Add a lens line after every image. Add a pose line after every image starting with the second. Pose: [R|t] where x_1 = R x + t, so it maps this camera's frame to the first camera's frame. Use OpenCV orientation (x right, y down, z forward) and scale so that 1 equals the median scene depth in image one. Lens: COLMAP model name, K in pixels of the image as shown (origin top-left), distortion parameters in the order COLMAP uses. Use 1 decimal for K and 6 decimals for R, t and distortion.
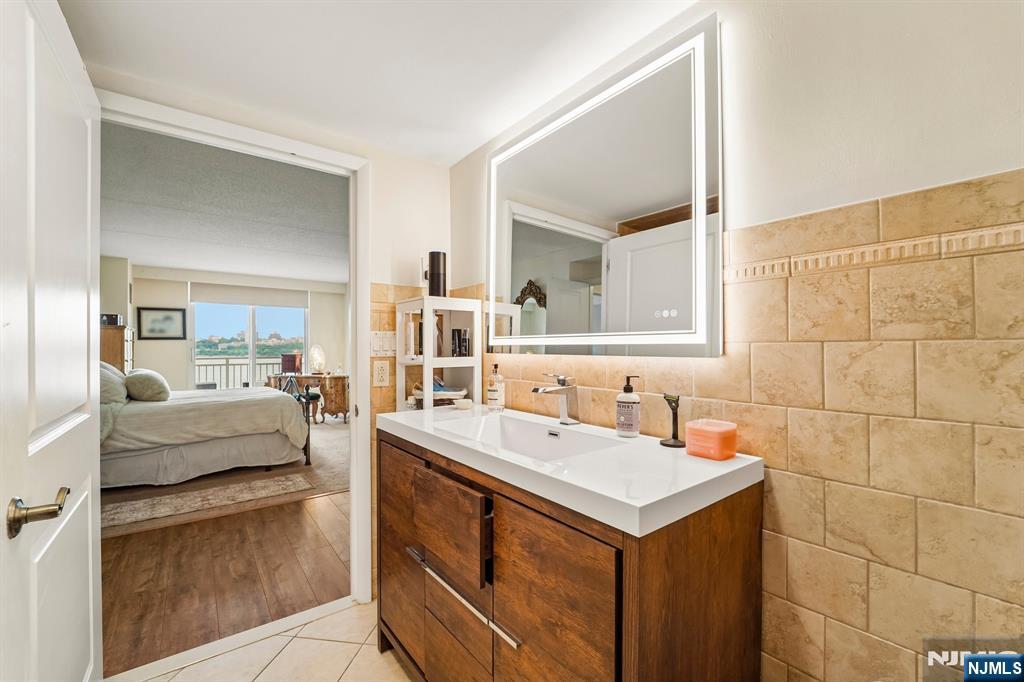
lens RADIAL K [[418.3, 0, 511.7], [0, 418.3, 343.4], [0, 0, 1]] dist [-0.020893, -0.002072]
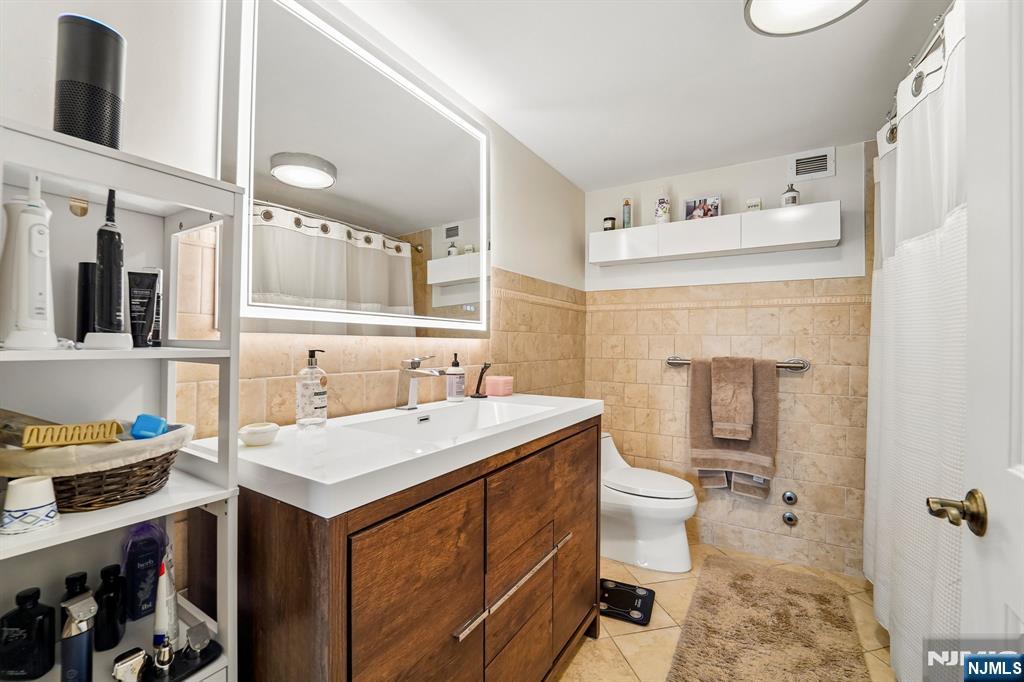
lens RADIAL K [[418.3, 0, 512.9], [0, 418.3, 340.3], [0, 0, 1]] dist [-0.020893, -0.002072]
pose [[-0.340847, 0.001647, 0.940117, -0.974536], [-0.020183, 0.999755, -0.009069, 0.045304], [-0.939902, -0.022066, -0.340731, 1.272204]]
